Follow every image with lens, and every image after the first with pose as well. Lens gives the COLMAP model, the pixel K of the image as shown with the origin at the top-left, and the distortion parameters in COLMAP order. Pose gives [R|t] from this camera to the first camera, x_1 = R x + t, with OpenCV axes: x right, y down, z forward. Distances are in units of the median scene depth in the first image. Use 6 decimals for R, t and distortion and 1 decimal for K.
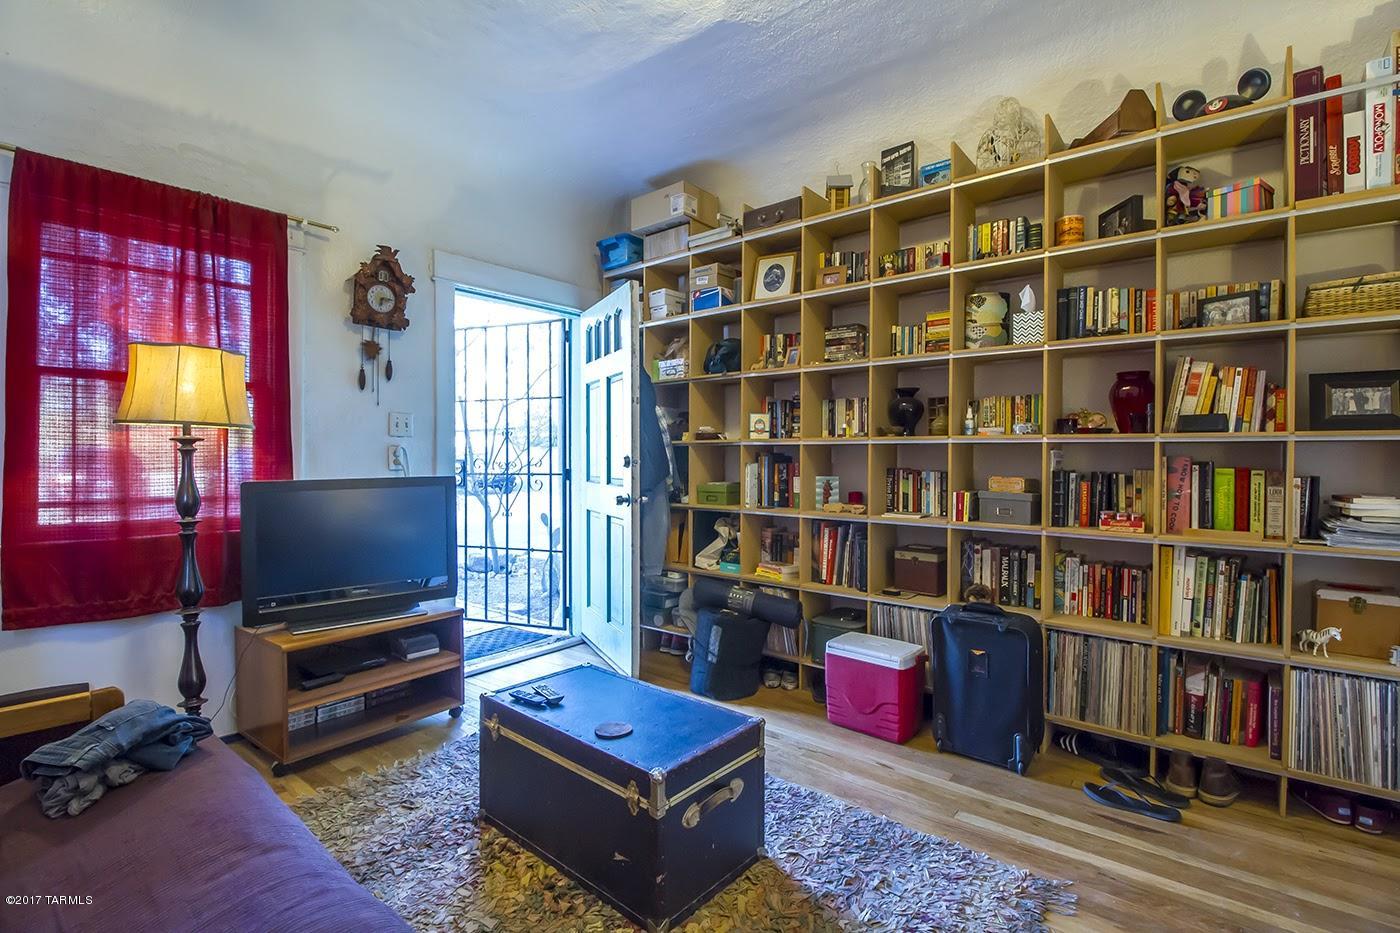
lens RADIAL K [[652.6, 0, 704.5], [0, 652.6, 458.0], [0, 0, 1]] dist [-0.000752, -0.009535]
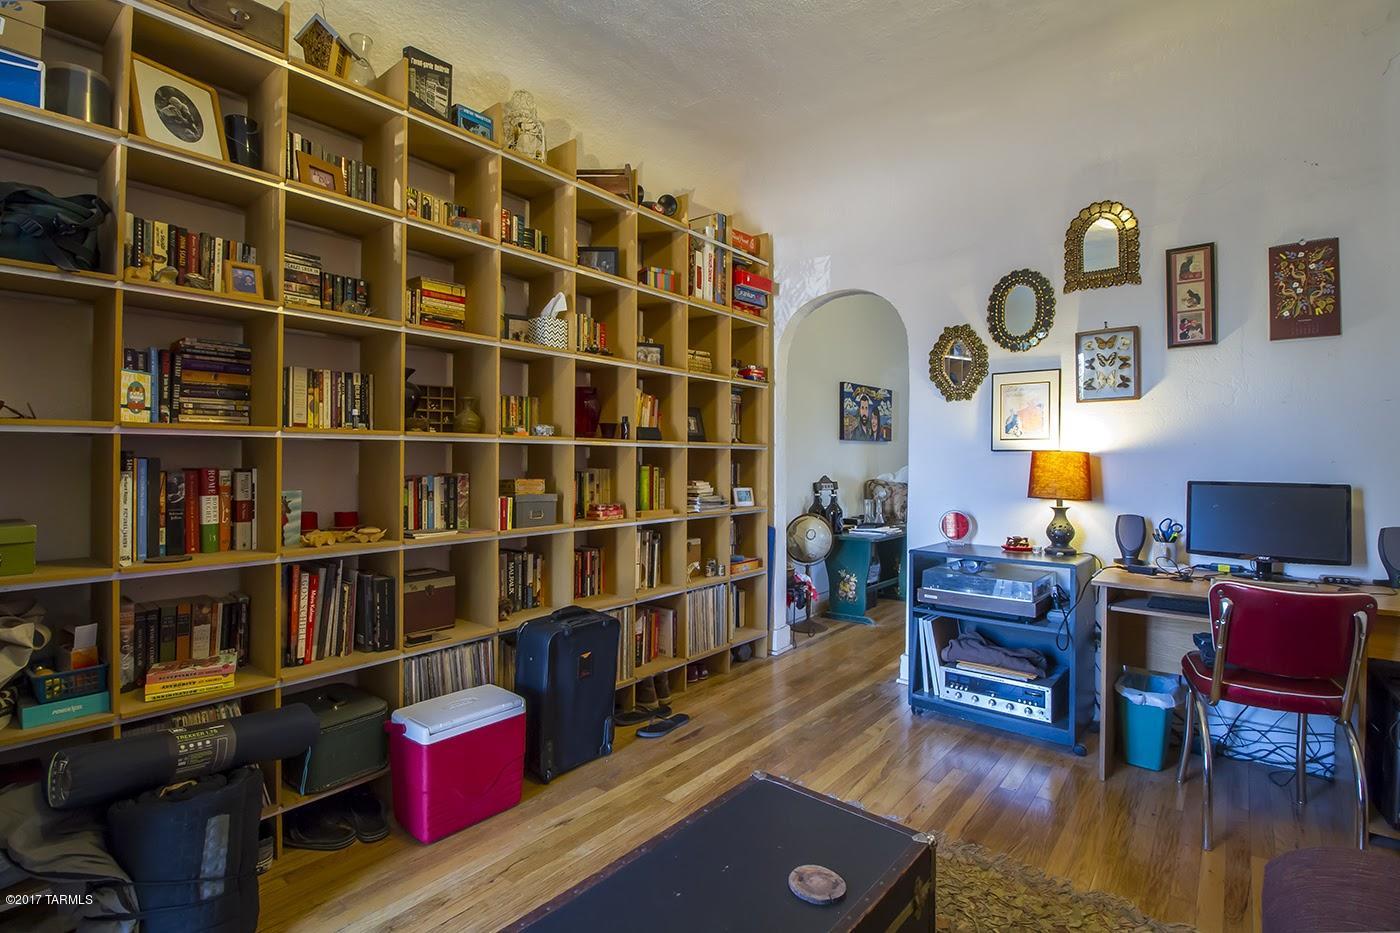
lens RADIAL K [[652.6, 0, 704.5], [0, 652.6, 458.0], [0, 0, 1]] dist [-0.000752, -0.009535]
pose [[-0.000738, -0.000546, 1.000000, -0.467576], [0.003761, 0.999993, 0.000549, -0.001642], [-0.999993, 0.003762, -0.000736, 0.669120]]
